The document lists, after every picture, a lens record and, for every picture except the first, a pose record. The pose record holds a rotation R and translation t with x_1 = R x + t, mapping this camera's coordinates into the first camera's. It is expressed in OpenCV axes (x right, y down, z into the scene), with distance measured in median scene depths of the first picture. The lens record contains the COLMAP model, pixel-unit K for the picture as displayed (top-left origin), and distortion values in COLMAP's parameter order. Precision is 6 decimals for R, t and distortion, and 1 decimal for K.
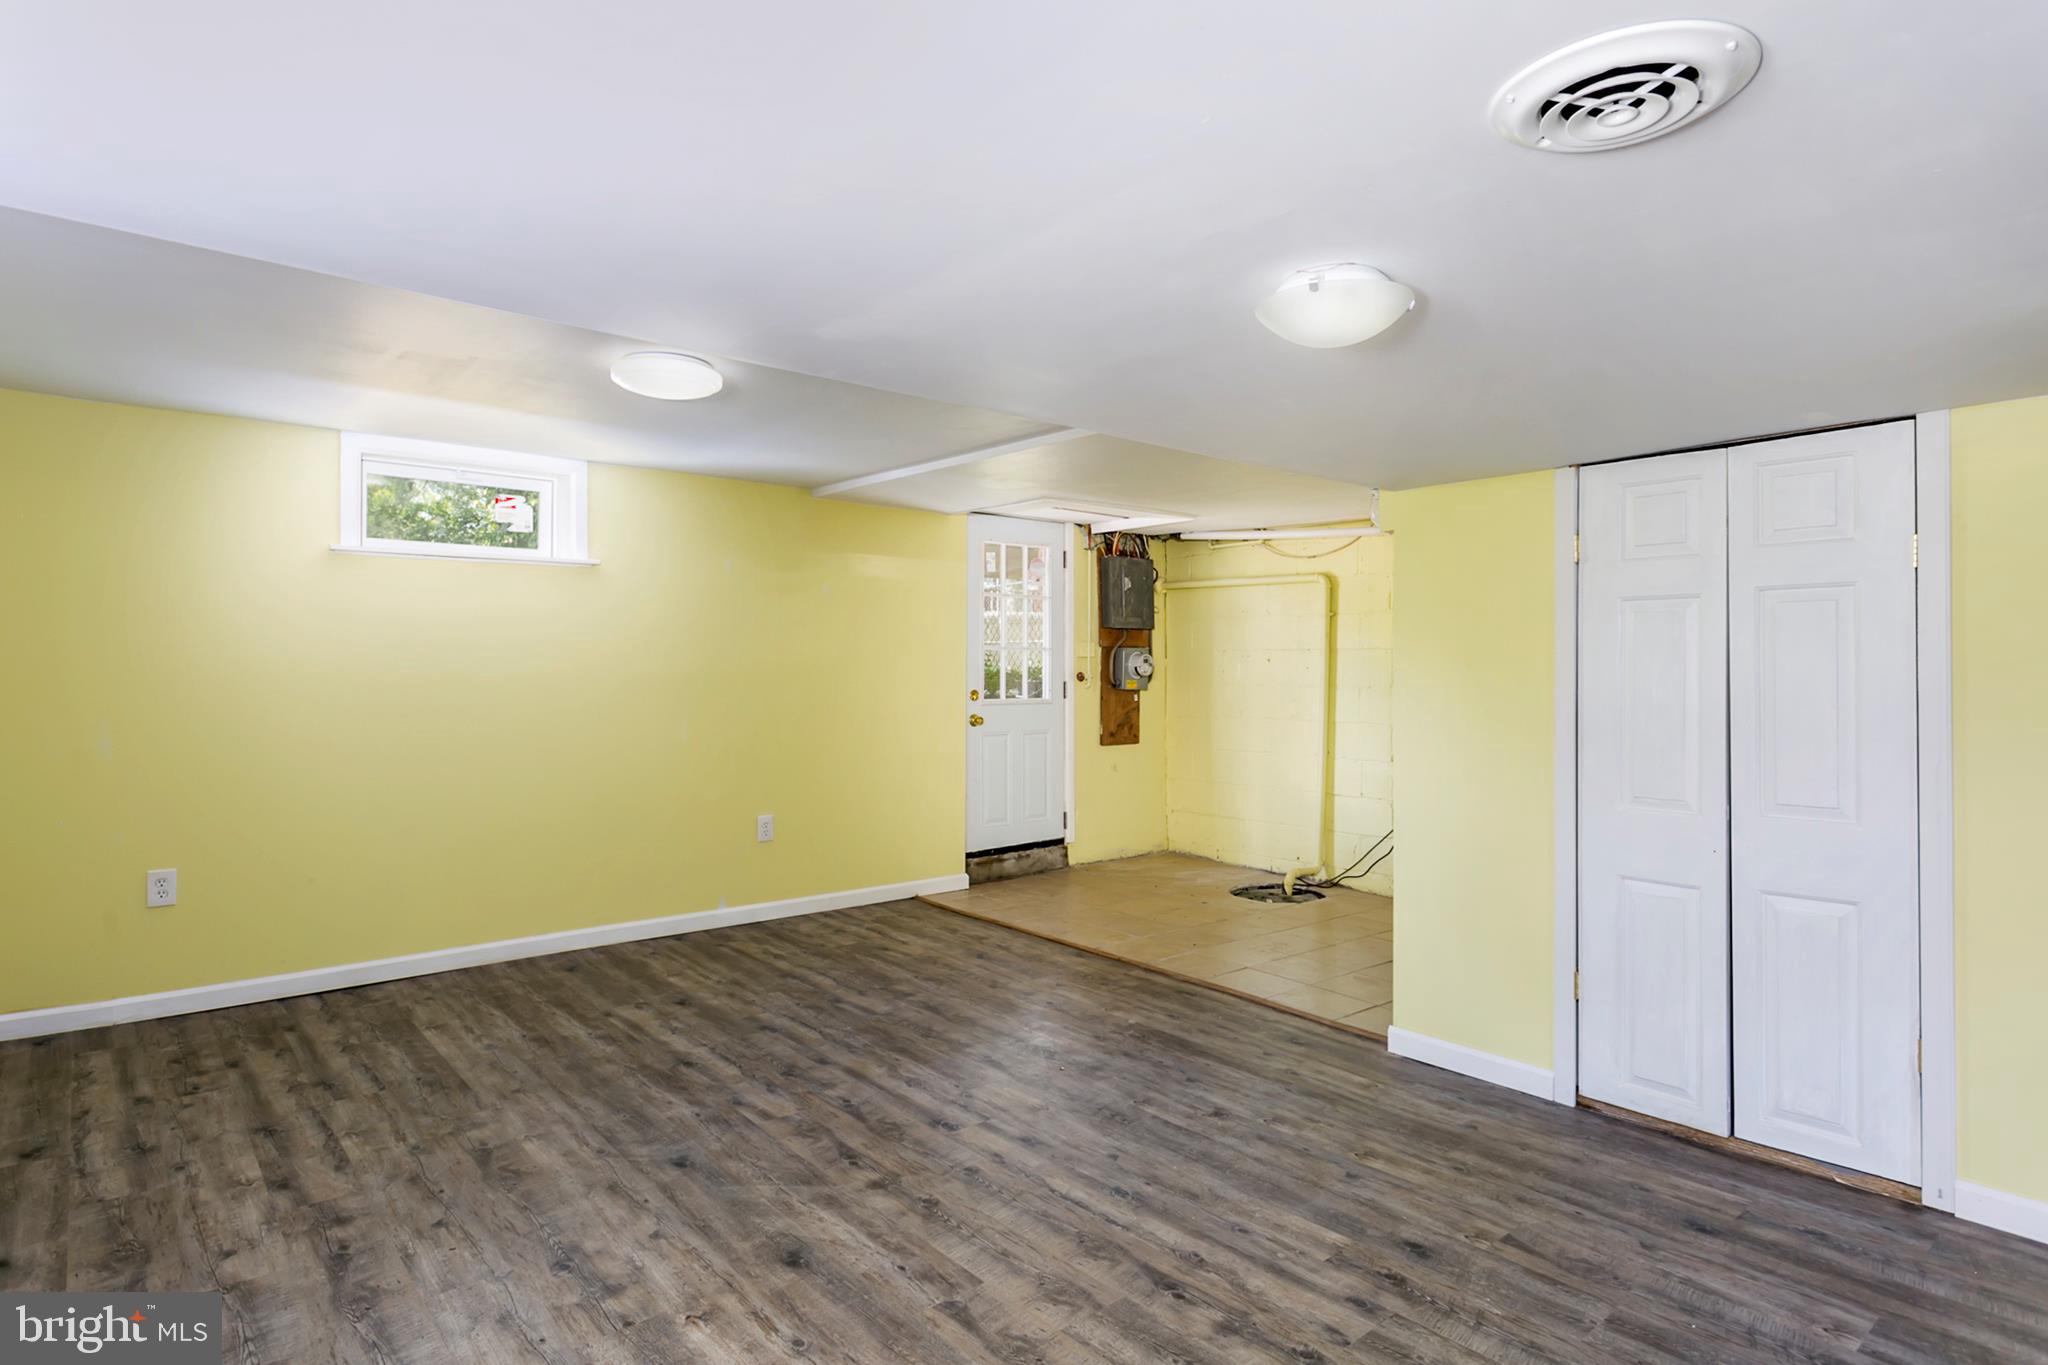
lens RADIAL K [[1116.5, 0, 1024.6], [0, 1116.5, 664.8], [0, 0, 1]] dist [-0.000436, 0.000663]
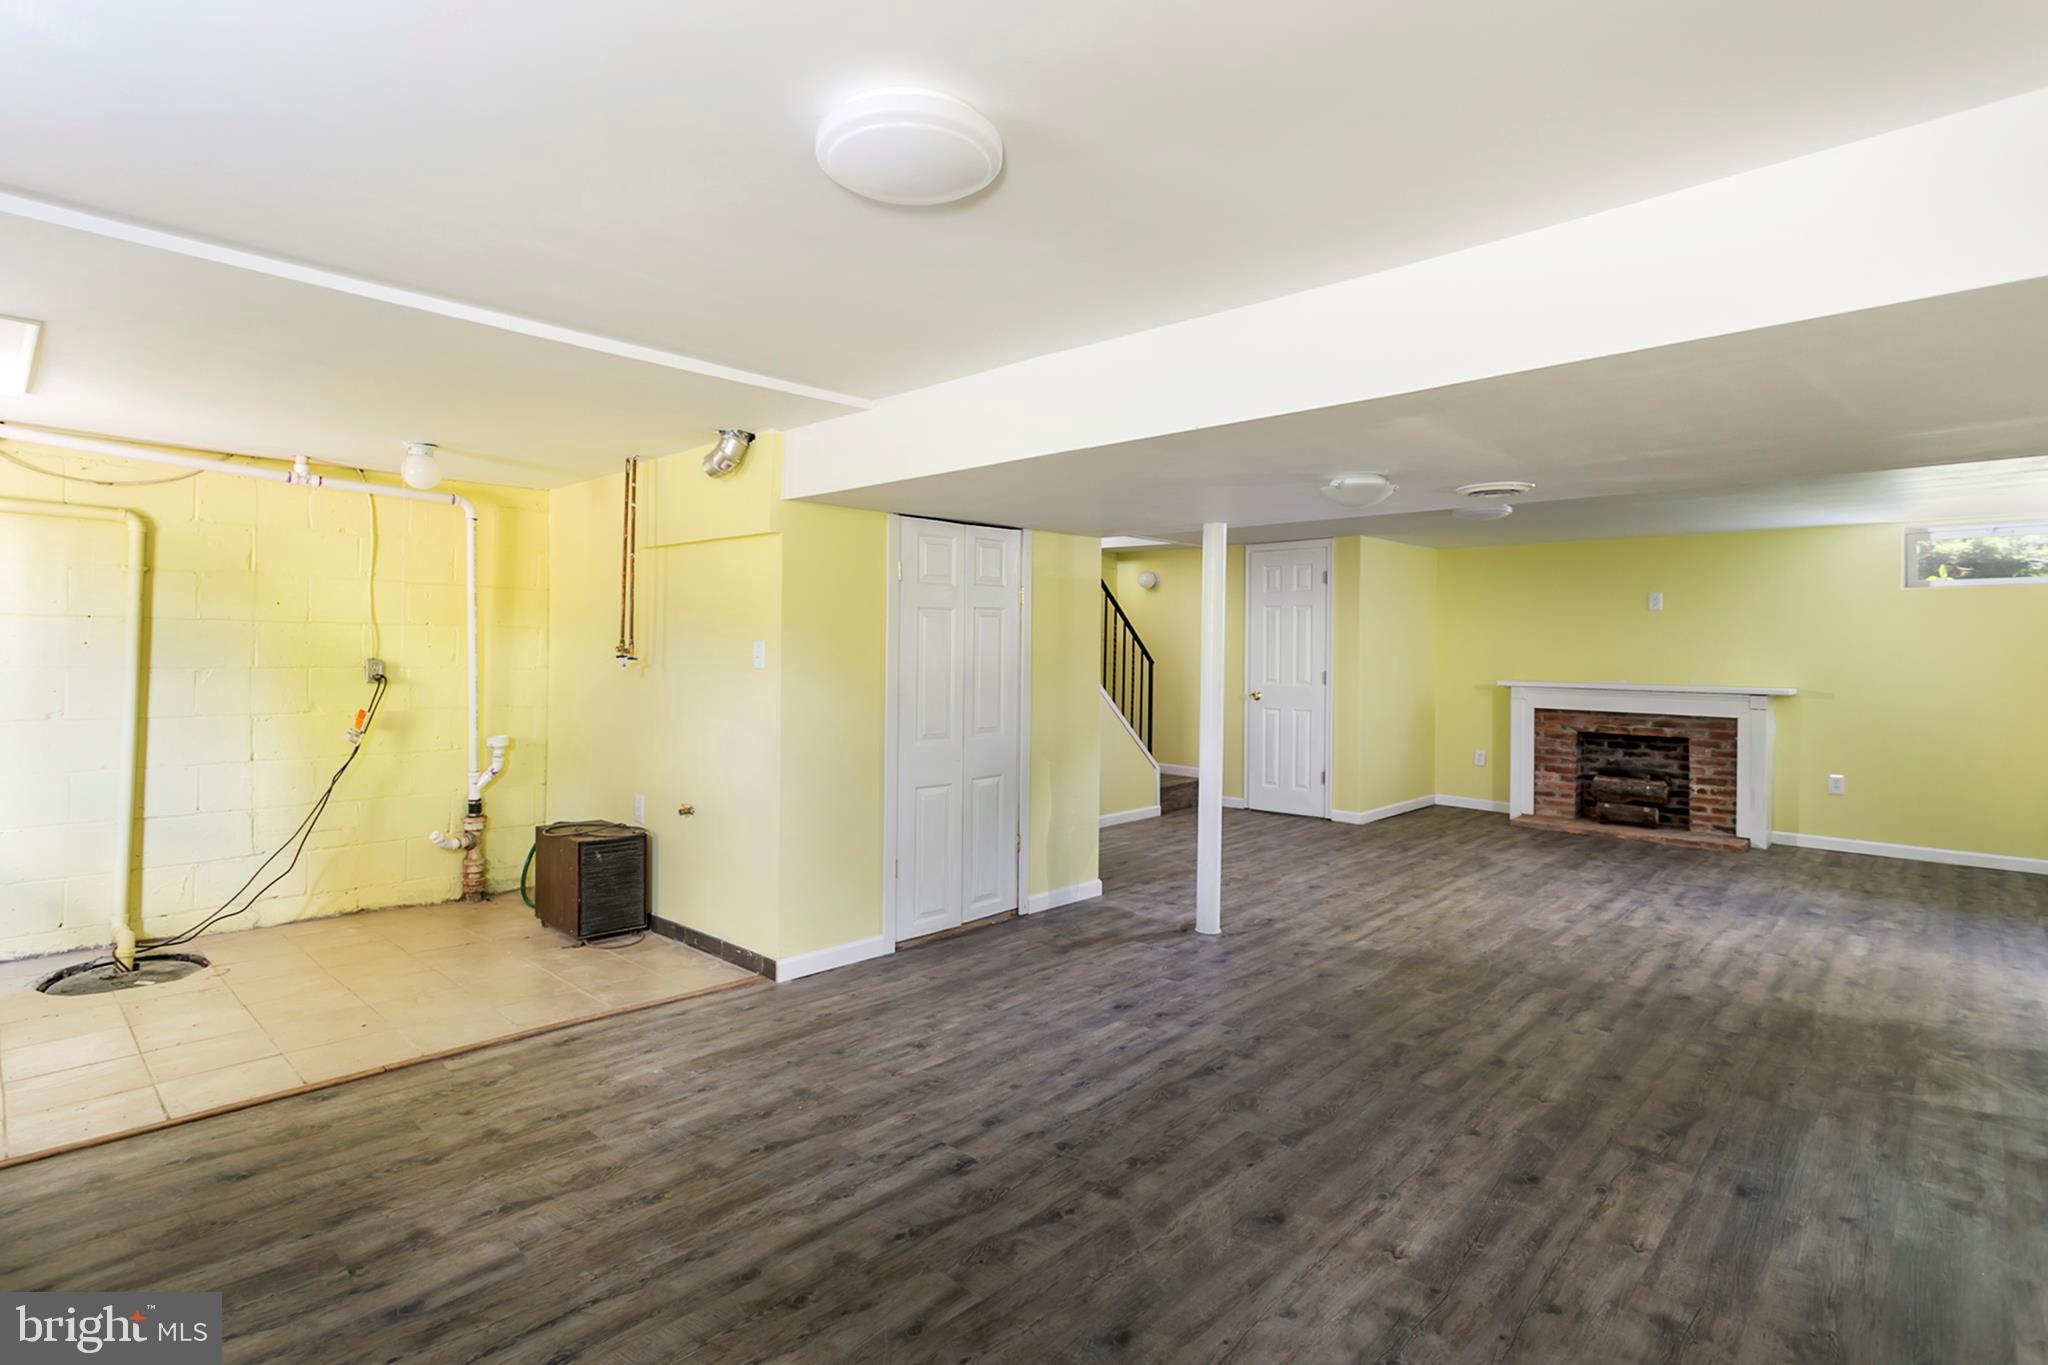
lens RADIAL K [[990.7, 0, 1000.6], [0, 990.7, 670.0], [0, 0, 1]] dist [0.005010, -0.001474]
pose [[-0.098547, -0.020717, 0.994917, -0.925510], [-0.015707, 0.999691, 0.019261, -0.003536], [-0.995008, -0.013729, -0.098842, 1.131565]]
